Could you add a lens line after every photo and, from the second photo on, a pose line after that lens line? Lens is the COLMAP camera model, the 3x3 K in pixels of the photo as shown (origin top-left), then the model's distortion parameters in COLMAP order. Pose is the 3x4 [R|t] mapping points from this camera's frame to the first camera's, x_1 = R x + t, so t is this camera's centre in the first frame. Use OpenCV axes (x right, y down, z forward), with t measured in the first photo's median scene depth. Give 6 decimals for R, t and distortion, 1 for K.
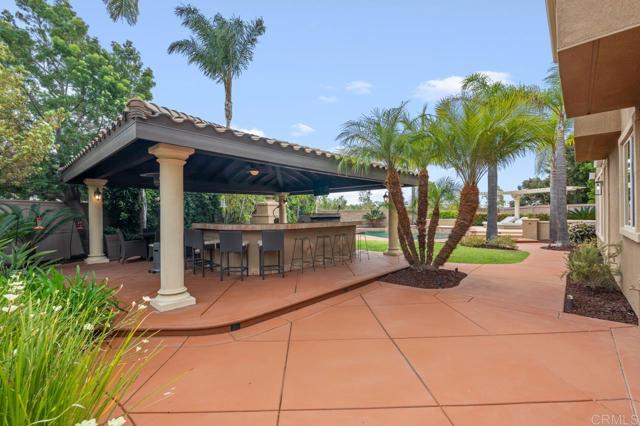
lens RADIAL K [[283.4, 0, 317.1], [0, 283.4, 215.6], [0, 0, 1]] dist [0.005513, -0.003062]
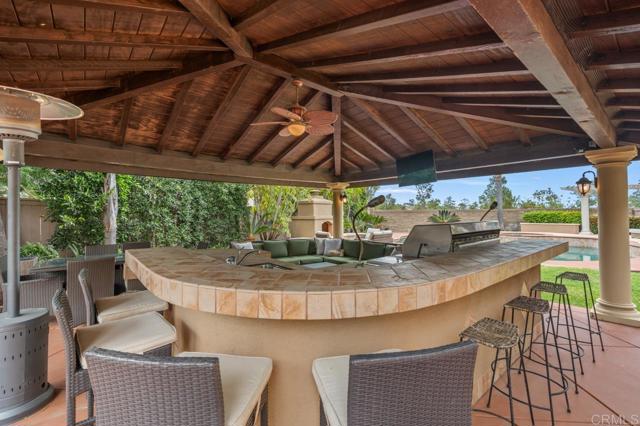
lens RADIAL K [[283.4, 0, 322.2], [0, 283.4, 212.0], [0, 0, 1]] dist [0.005513, -0.003062]
pose [[0.992756, 0.005670, -0.120013, -0.071355], [-0.006928, 0.999925, -0.010067, -0.009021], [0.119947, 0.010825, 0.992721, 0.318592]]
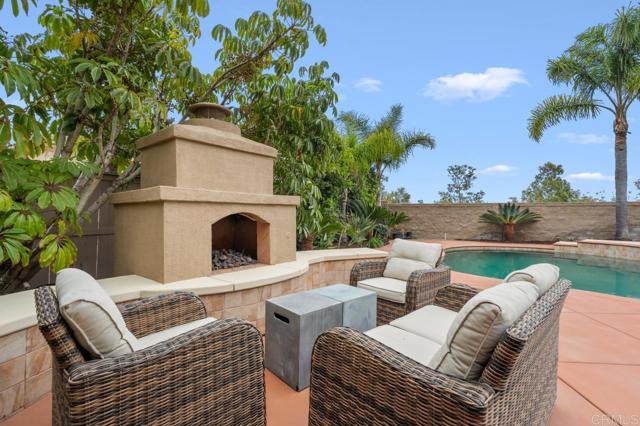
lens RADIAL K [[306.4, 0, 321.0], [0, 306.4, 212.8], [0, 0, 1]] dist [-0.006638, 0.000502]
pose [[0.991241, 0.016263, -0.131061, -0.065244], [-0.017544, 0.999809, -0.008629, 0.008692], [0.130895, 0.010852, 0.991337, 0.845206]]
